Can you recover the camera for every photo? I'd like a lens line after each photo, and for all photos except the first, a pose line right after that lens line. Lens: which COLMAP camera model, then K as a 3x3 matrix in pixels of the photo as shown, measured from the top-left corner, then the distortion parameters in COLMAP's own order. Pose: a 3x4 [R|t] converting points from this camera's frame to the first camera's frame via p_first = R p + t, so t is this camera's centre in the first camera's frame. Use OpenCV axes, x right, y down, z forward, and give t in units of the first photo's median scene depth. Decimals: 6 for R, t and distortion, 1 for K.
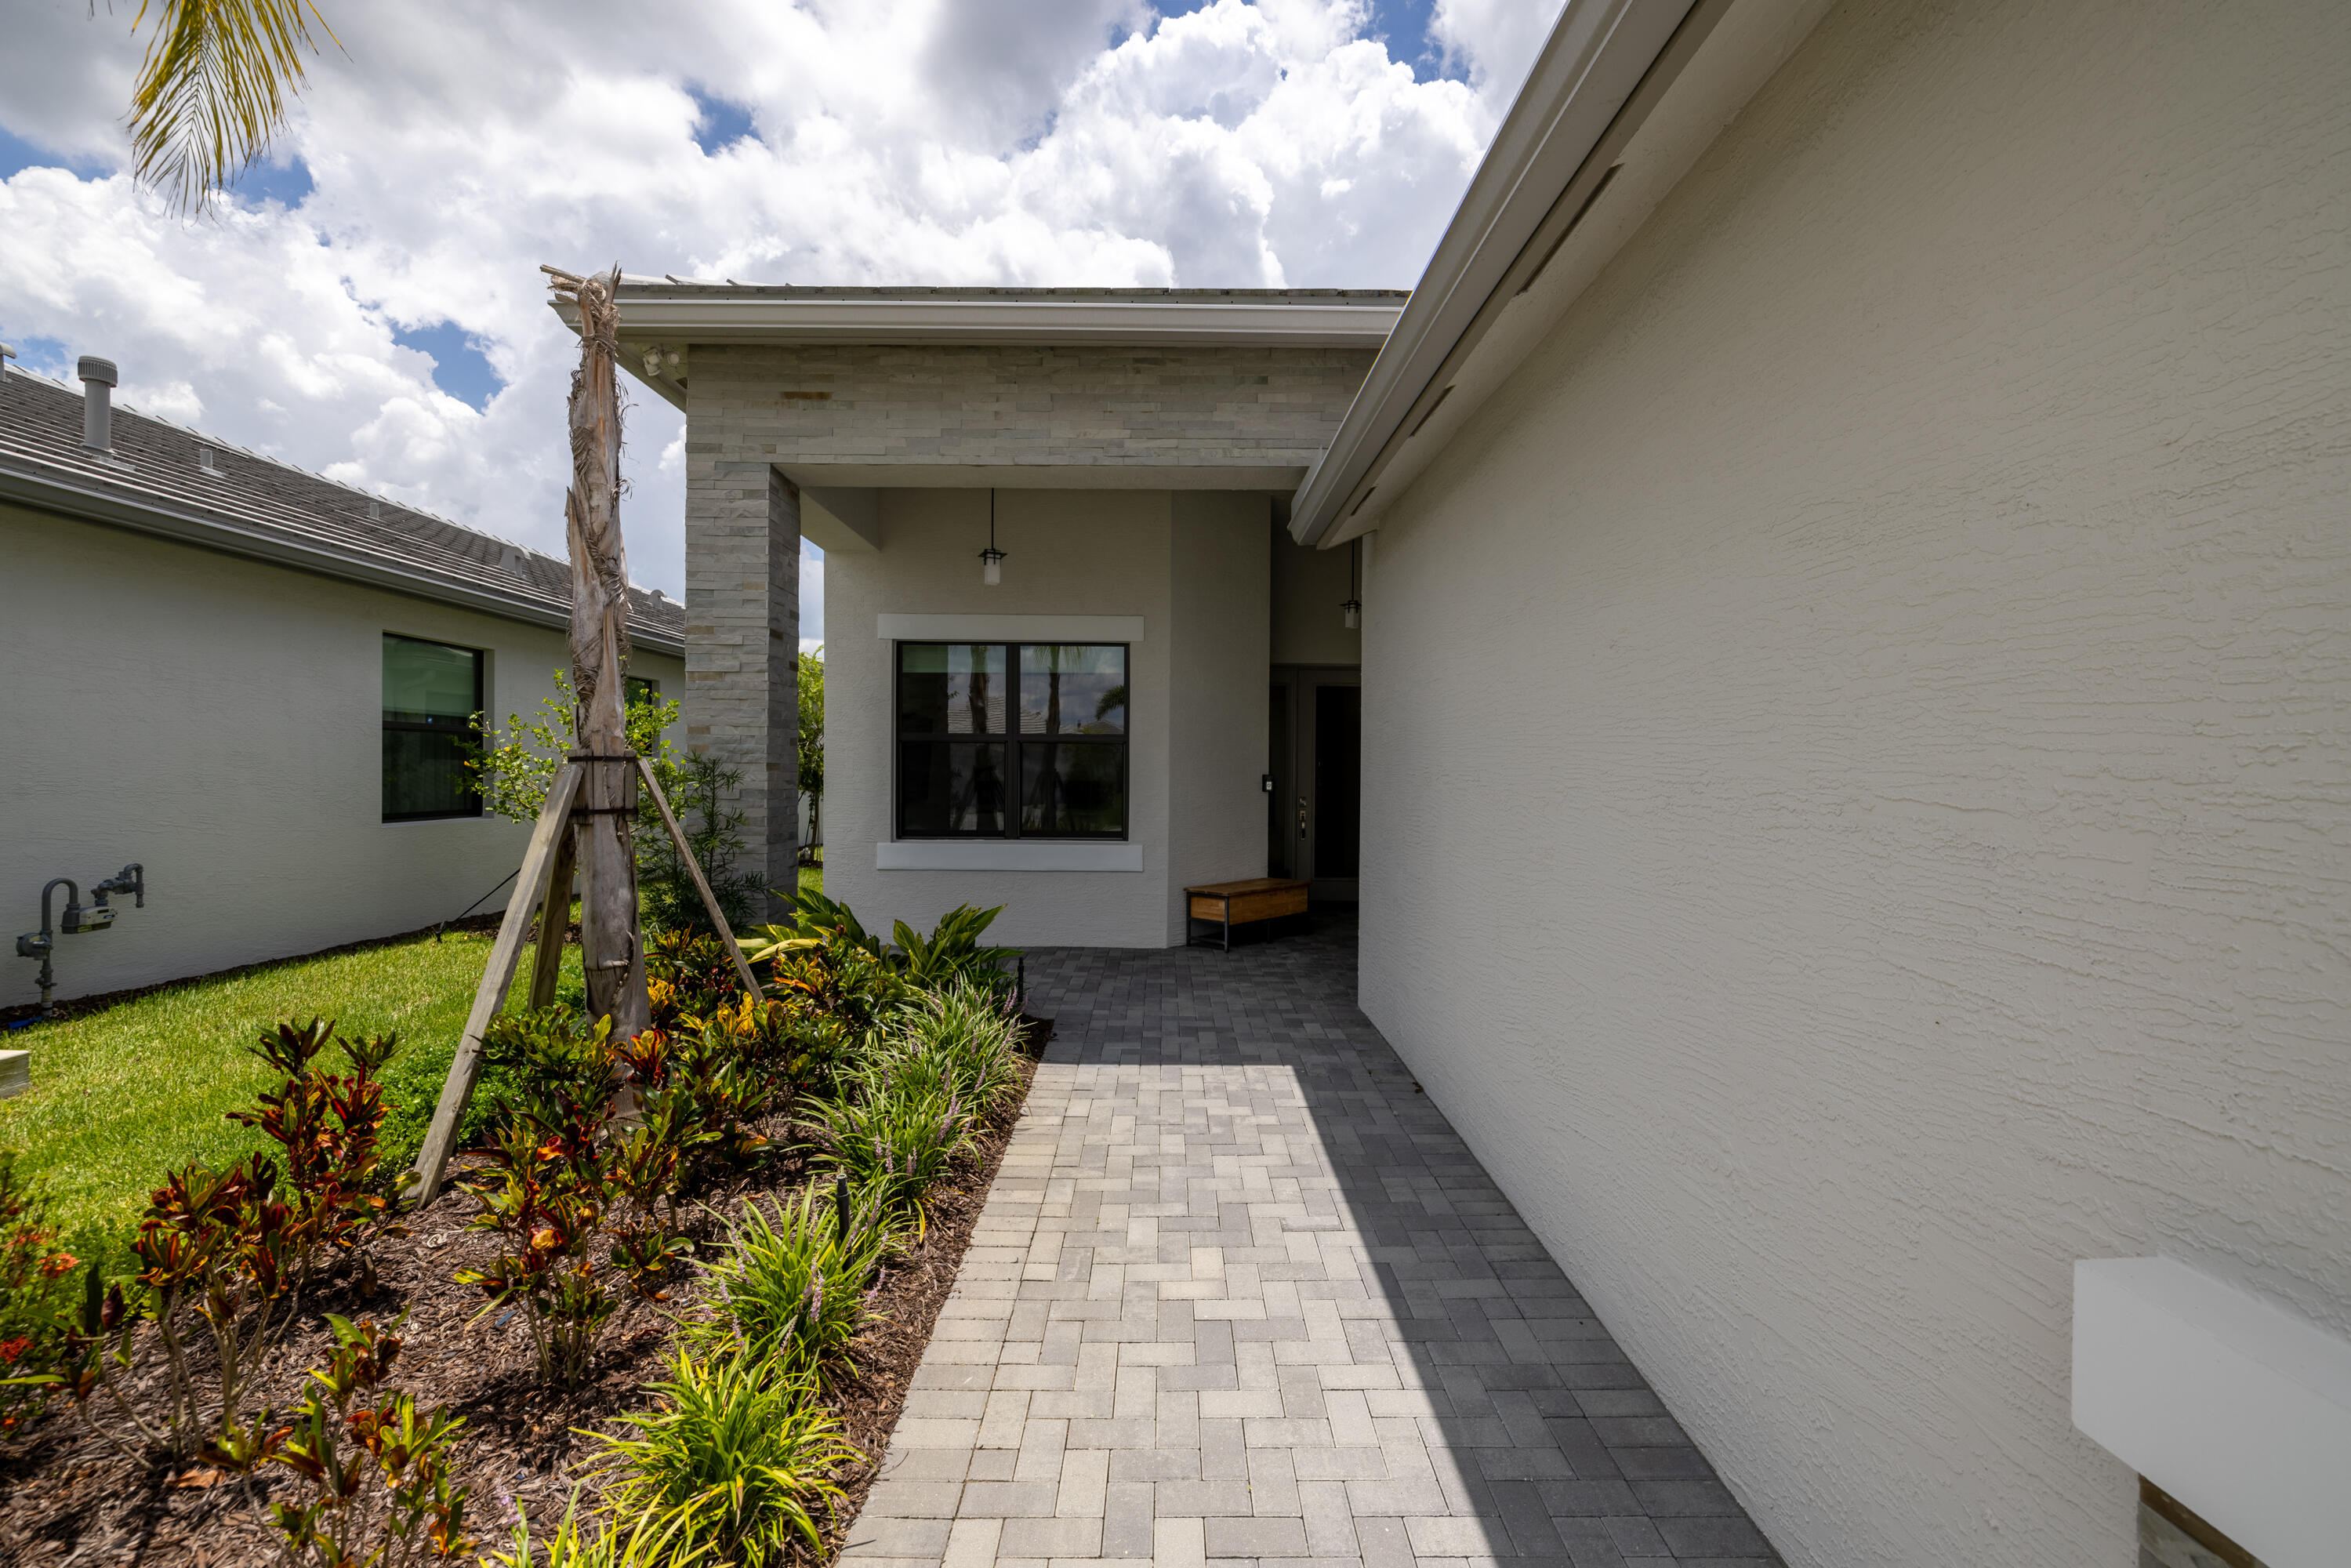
lens RADIAL K [[990.7, 0, 1183.1], [0, 990.7, 782.8], [0, 0, 1]] dist [0.001282, 0.000143]
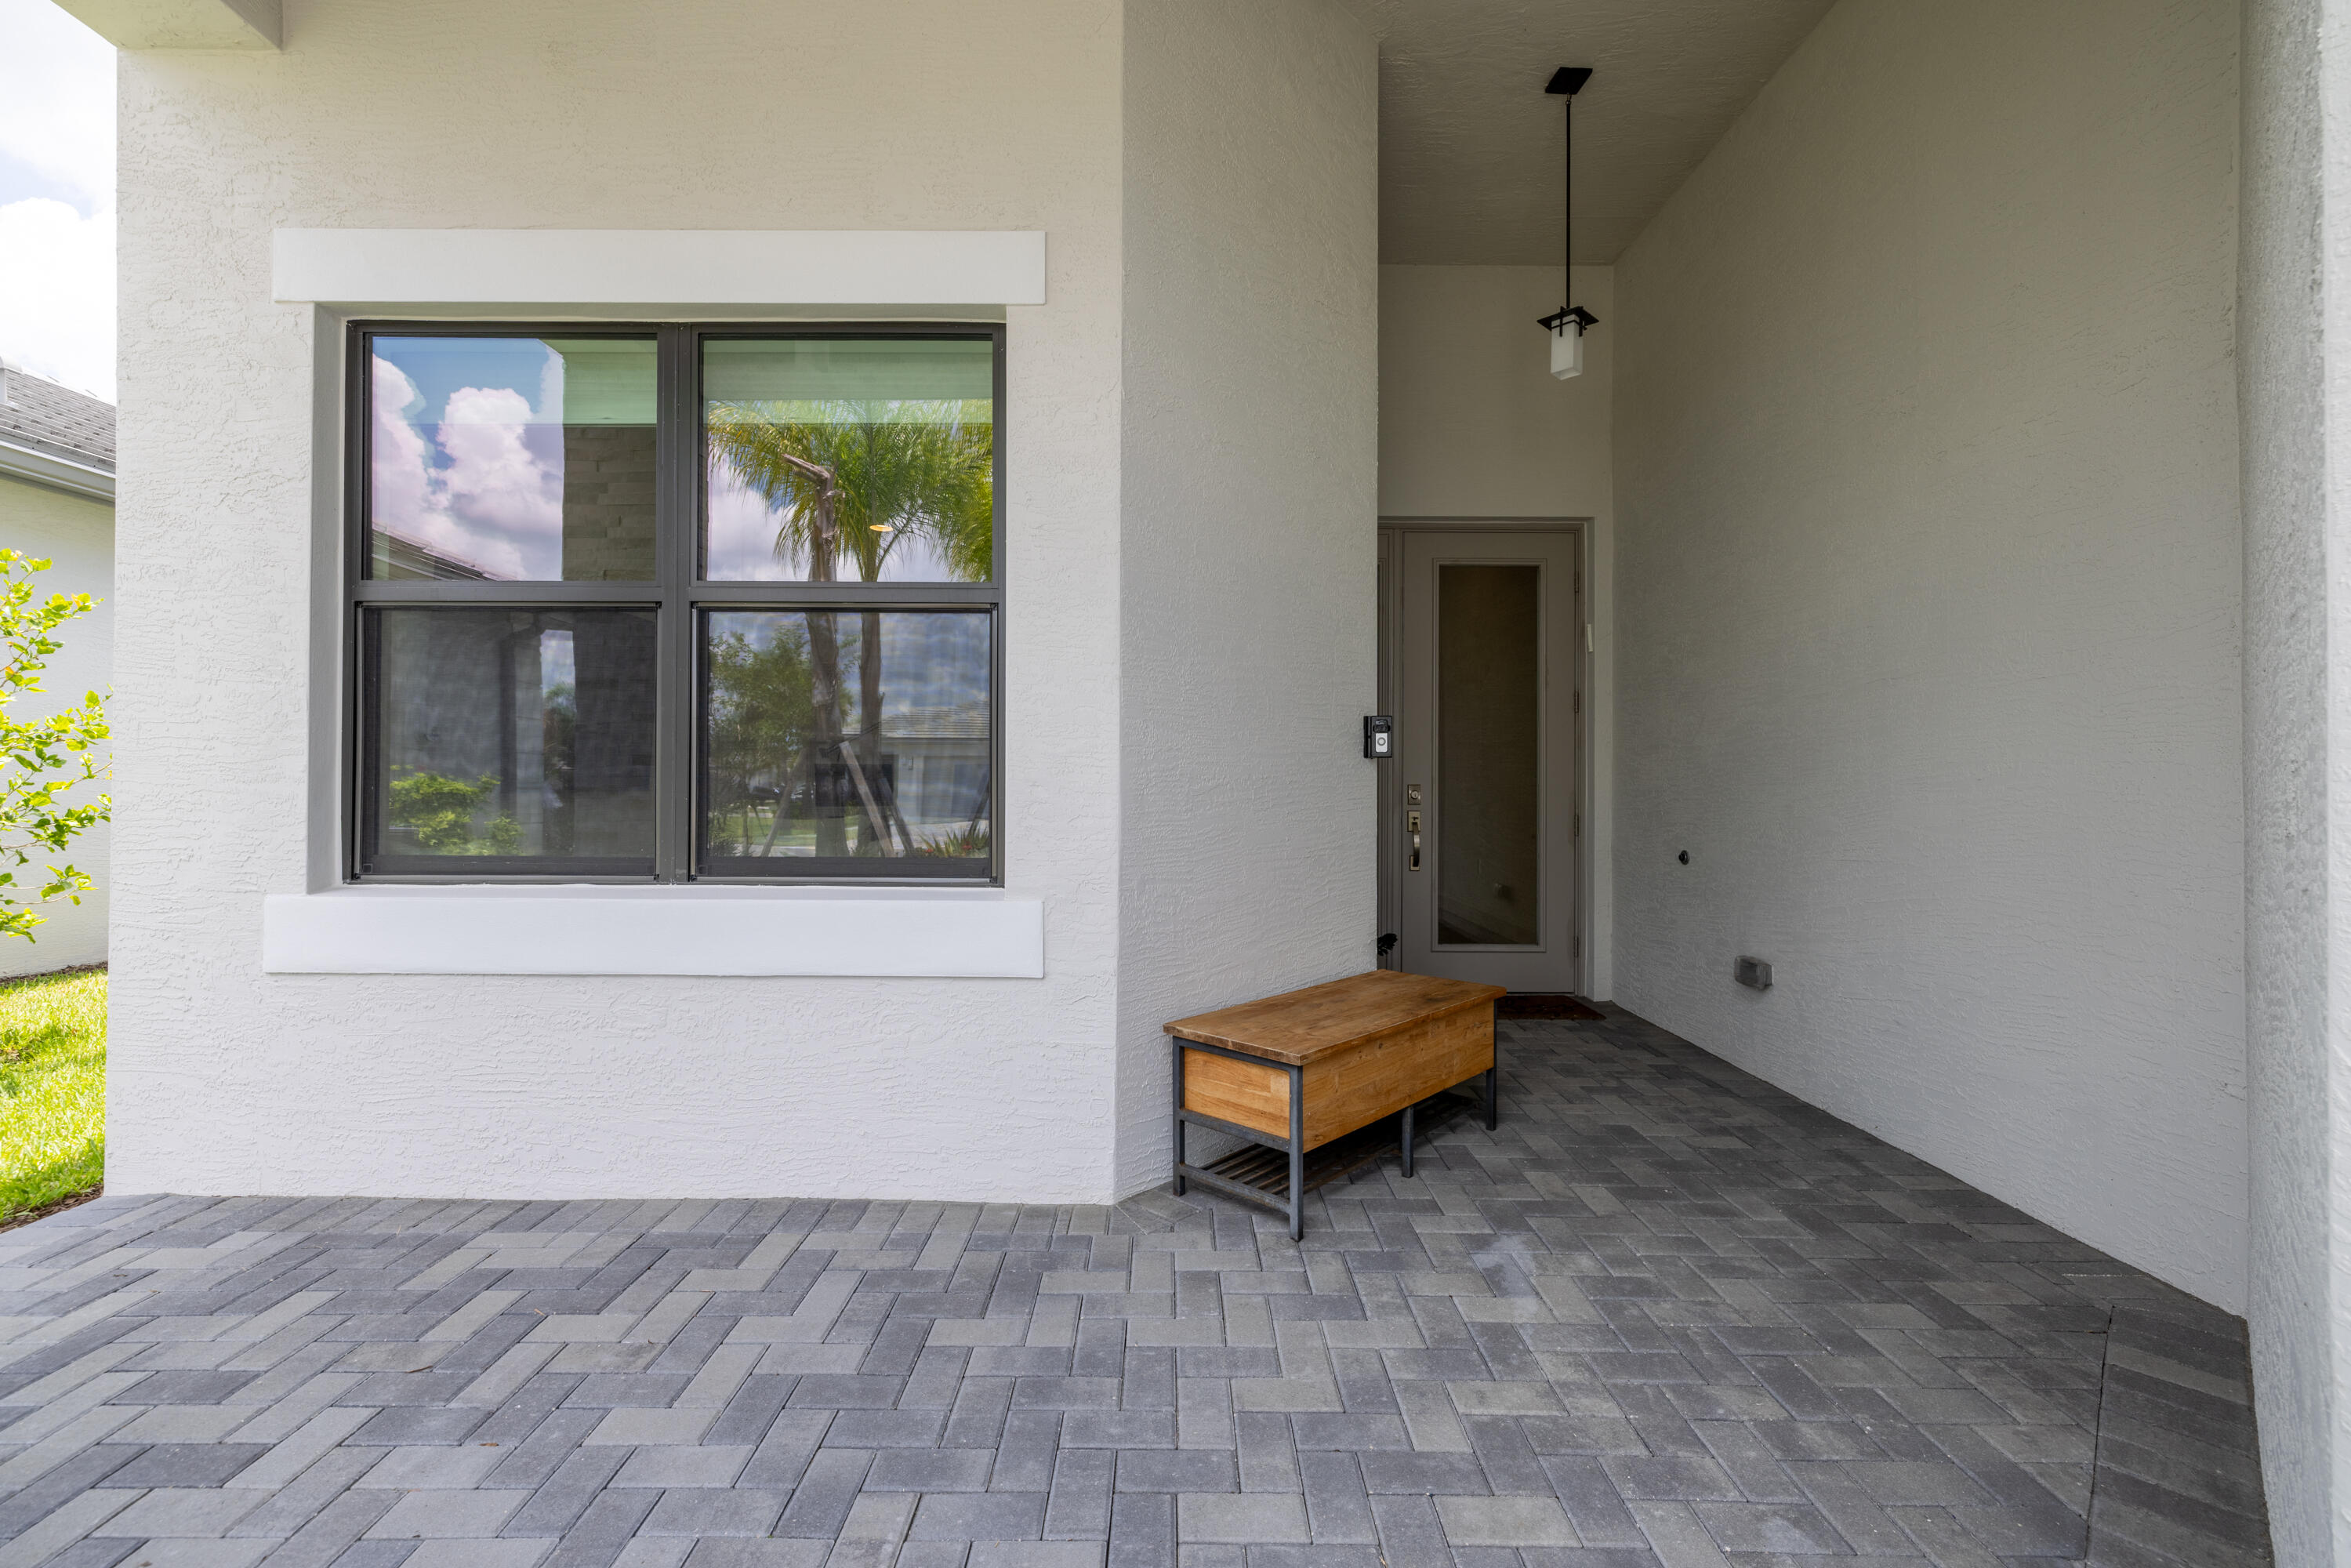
lens RADIAL K [[990.7, 0, 1169.5], [0, 990.7, 773.2], [0, 0, 1]] dist [0.001282, 0.000143]
pose [[0.999891, -0.003659, -0.014285, 0.007640], [0.003227, 0.999541, -0.030123, 0.029681], [0.014388, 0.030074, 0.999444, 0.658839]]
